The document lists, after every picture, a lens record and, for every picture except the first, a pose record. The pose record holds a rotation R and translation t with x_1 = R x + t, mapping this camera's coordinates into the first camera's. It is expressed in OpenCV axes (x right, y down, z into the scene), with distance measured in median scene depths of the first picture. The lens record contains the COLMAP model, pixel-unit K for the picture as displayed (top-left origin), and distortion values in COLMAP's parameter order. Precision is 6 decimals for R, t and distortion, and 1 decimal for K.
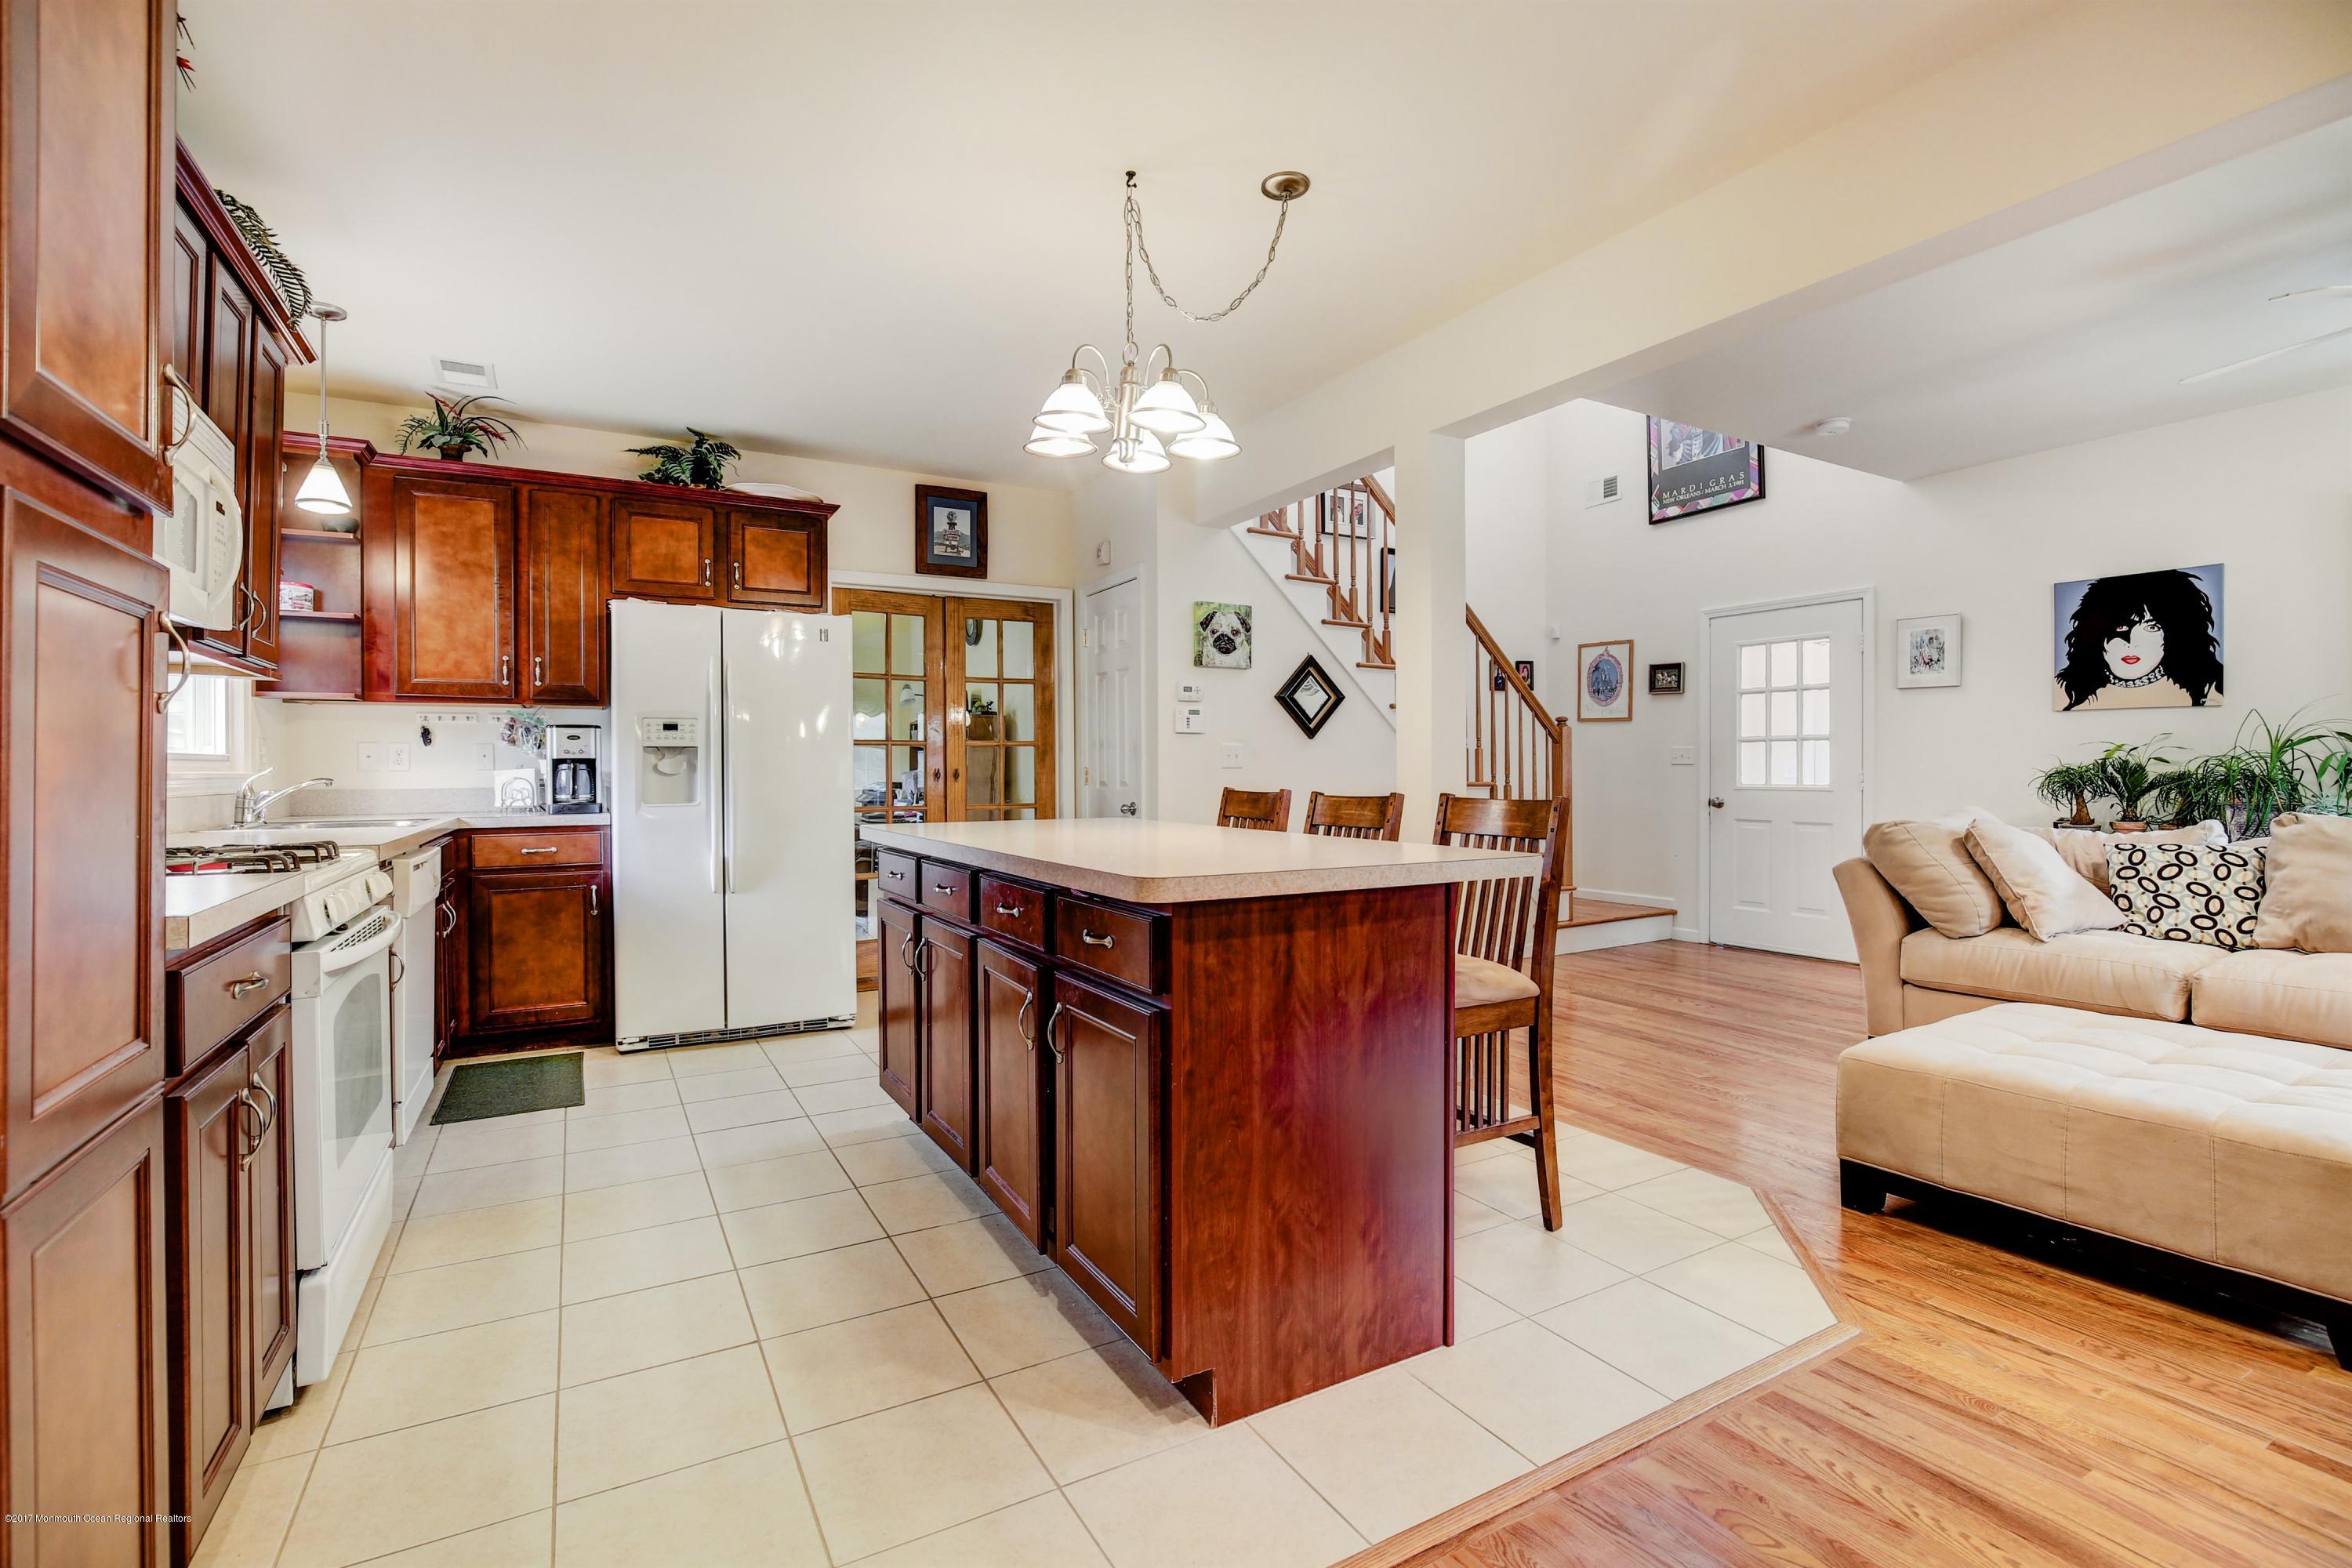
lens RADIAL K [[1102.1, 0, 1181.1], [0, 1102.1, 764.5], [0, 0, 1]] dist [-0.025461, 0.000456]
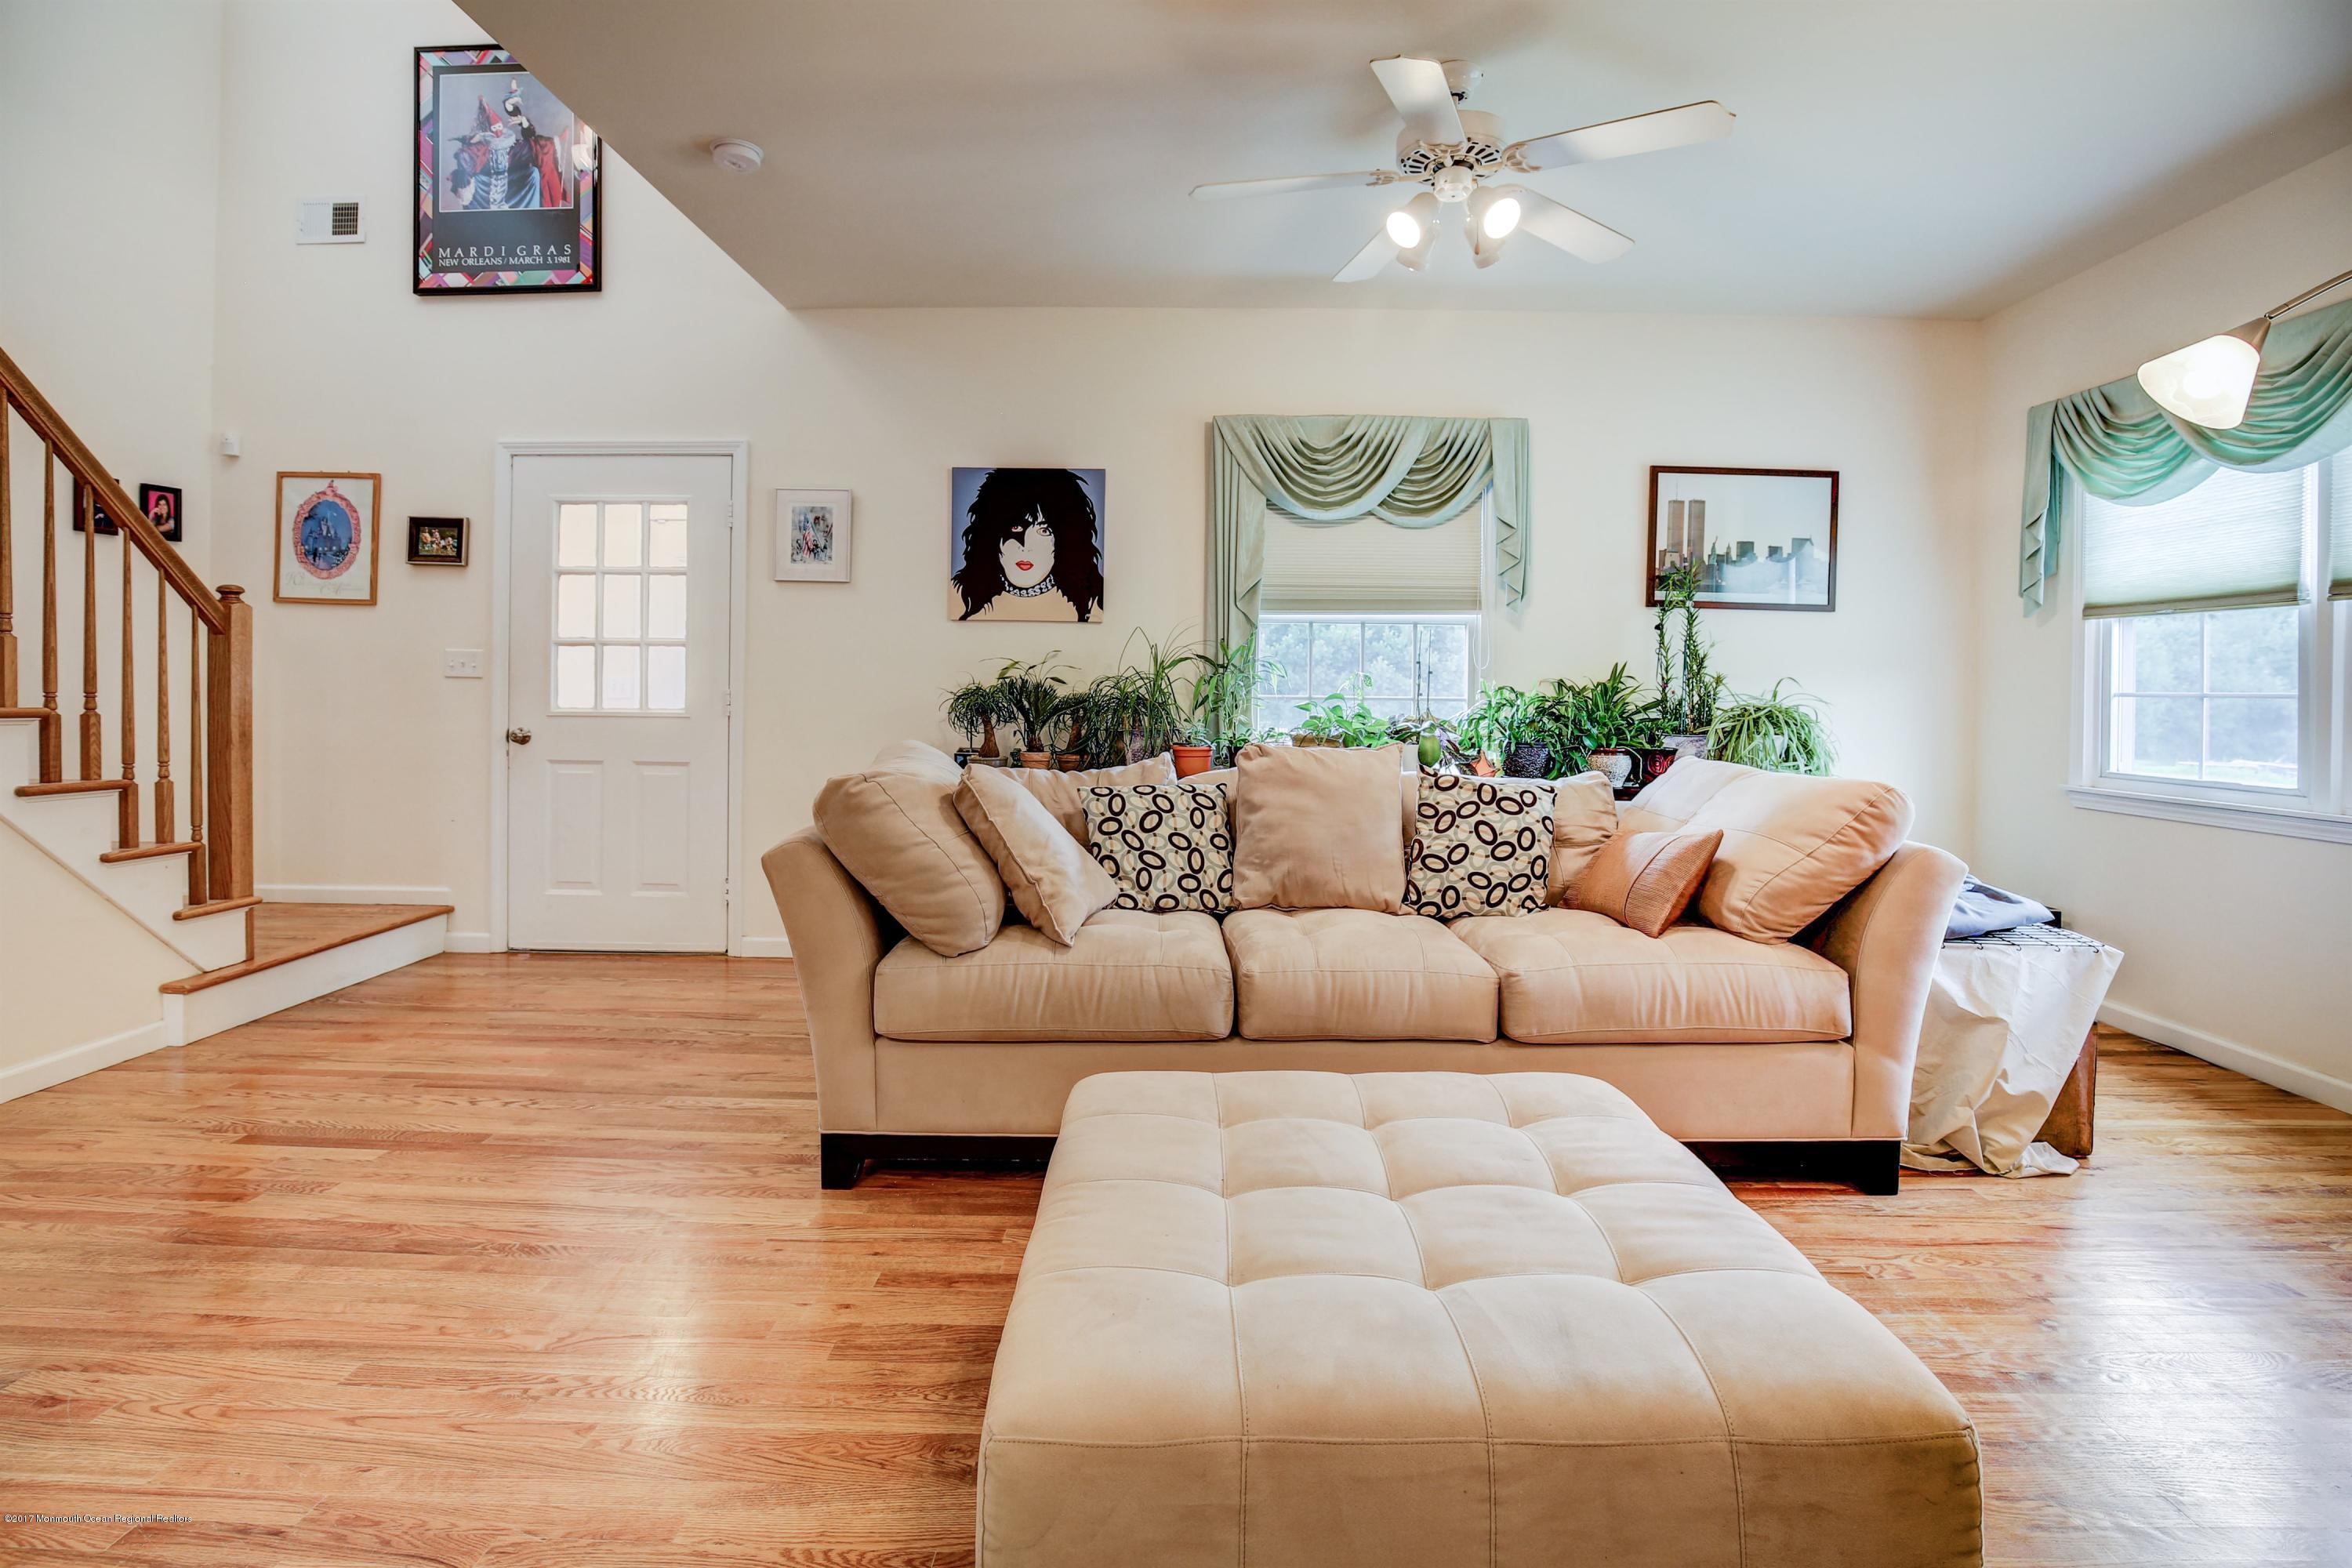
lens RADIAL K [[1118.9, 0, 1165.9], [0, 1118.9, 698.1], [0, 0, 1]] dist [-0.024246, 0.000030]
pose [[0.531991, 0.002029, 0.846748, 0.180364], [-0.013983, 0.999882, 0.006390, 0.003145], [-0.846635, -0.015239, 0.531956, 0.435922]]
